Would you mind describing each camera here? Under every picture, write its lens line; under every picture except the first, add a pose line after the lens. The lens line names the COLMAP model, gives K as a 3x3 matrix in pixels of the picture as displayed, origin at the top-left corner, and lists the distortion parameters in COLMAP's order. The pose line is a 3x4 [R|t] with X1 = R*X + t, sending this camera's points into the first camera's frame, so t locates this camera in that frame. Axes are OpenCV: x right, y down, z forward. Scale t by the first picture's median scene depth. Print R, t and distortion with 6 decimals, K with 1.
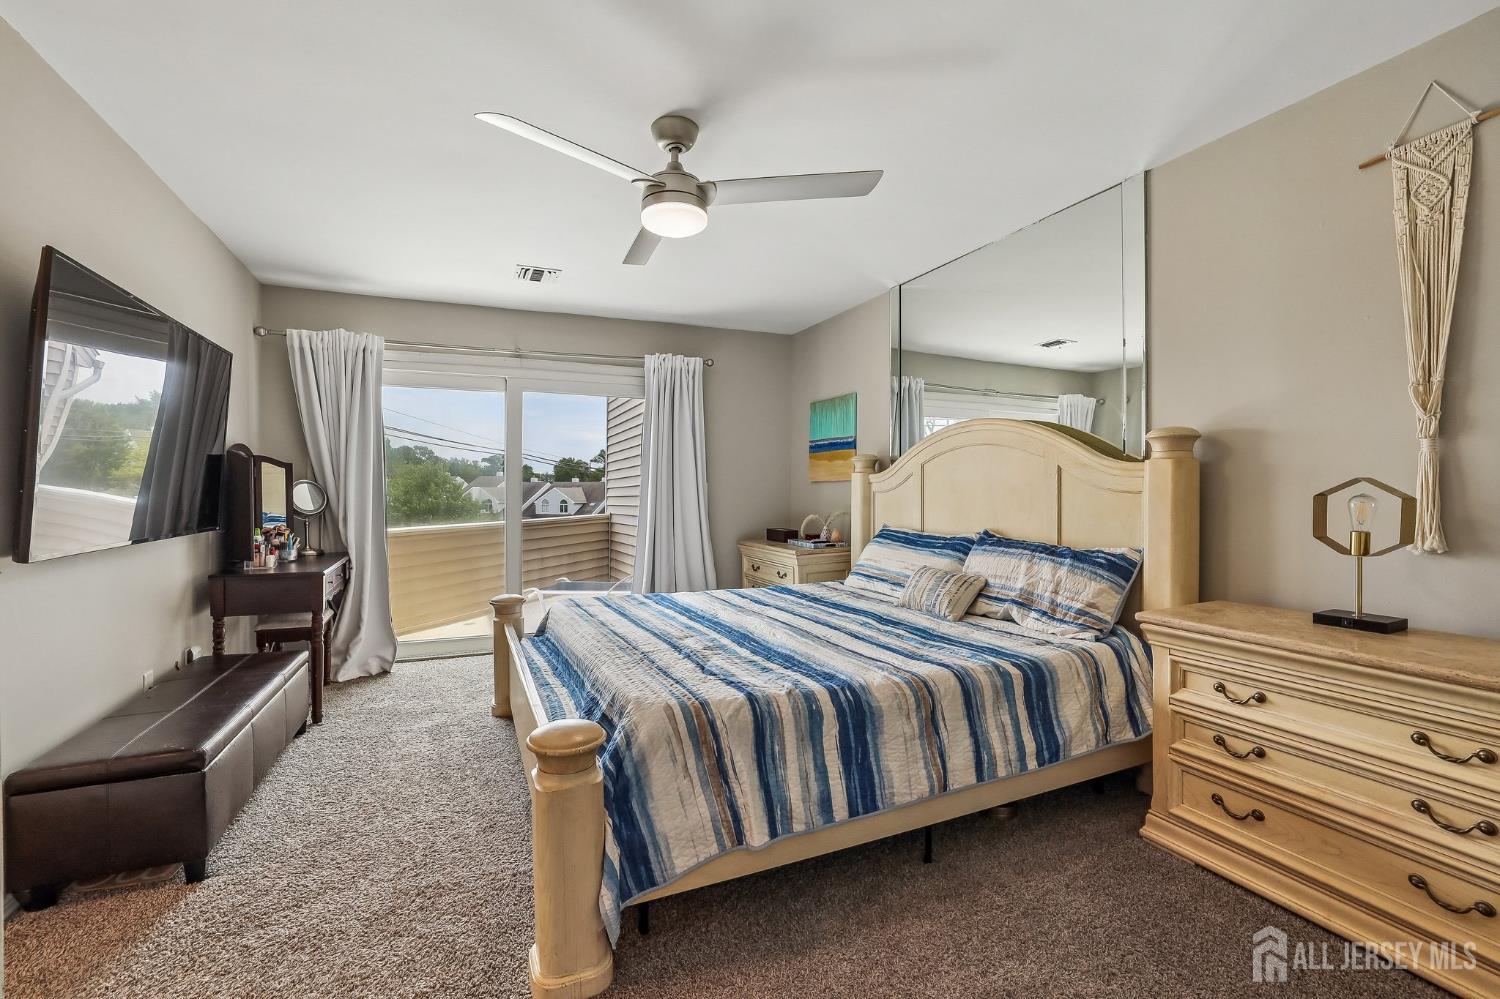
lens RADIAL K [[648.1, 0, 744.9], [0, 648.1, 487.6], [0, 0, 1]] dist [-0.049454, 0.017979]
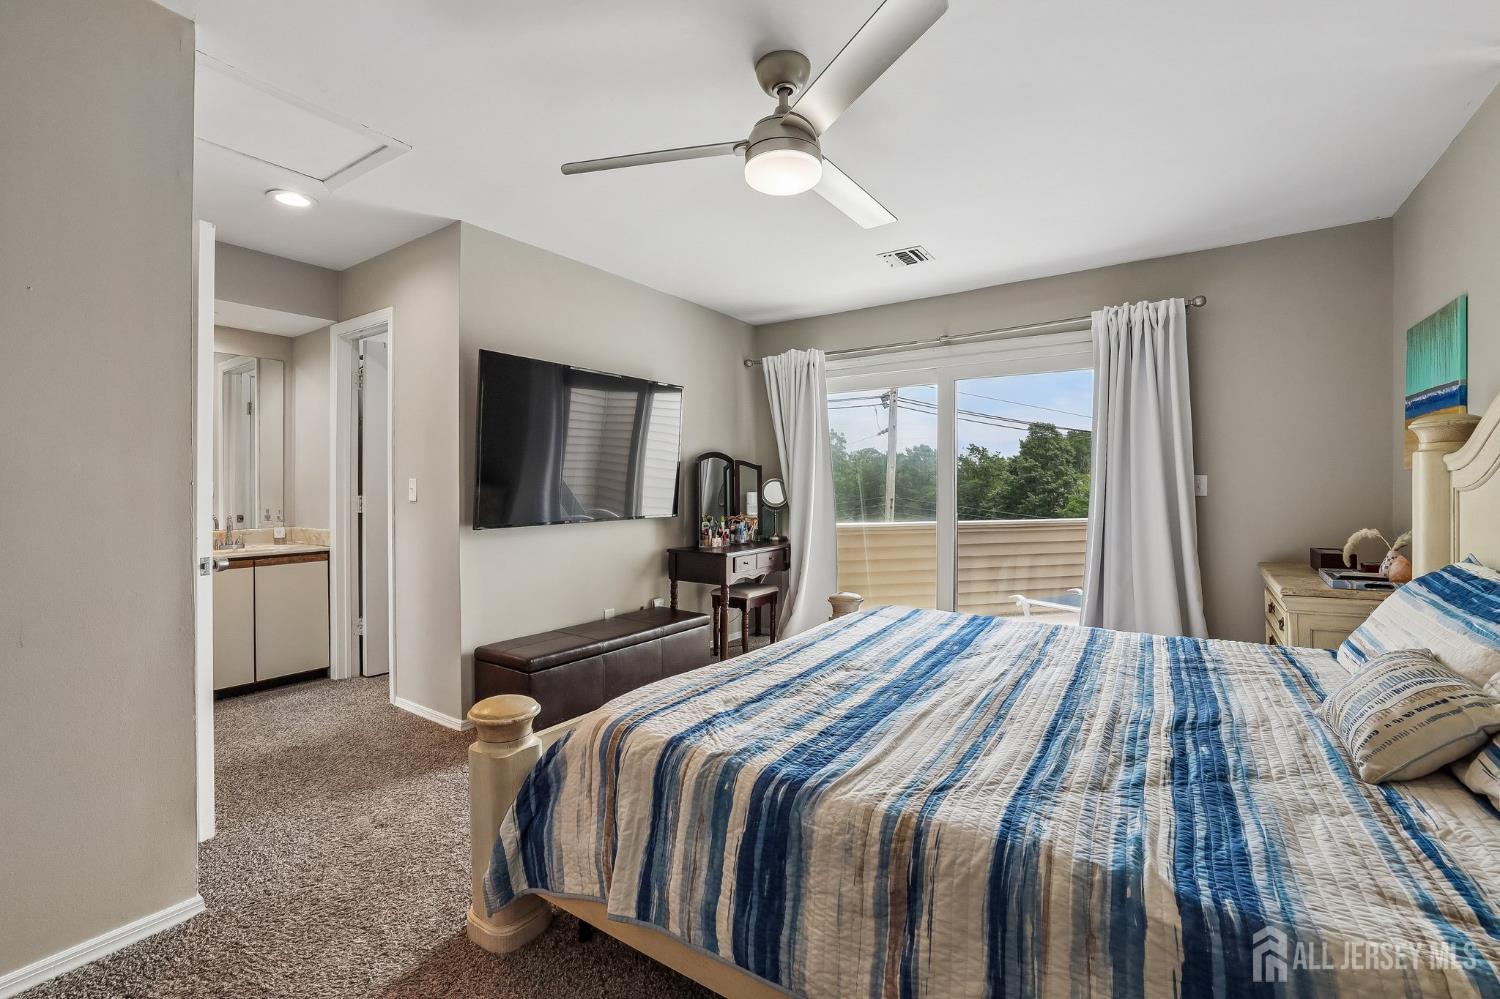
lens RADIAL K [[648.1, 0, 744.9], [0, 648.1, 487.6], [0, 0, 1]] dist [-0.049454, 0.017979]
pose [[0.526880, -0.001048, -0.849939, 0.602359], [0.006528, 0.999975, 0.002814, 0.000790], [0.849915, -0.007031, 0.526873, 0.522427]]
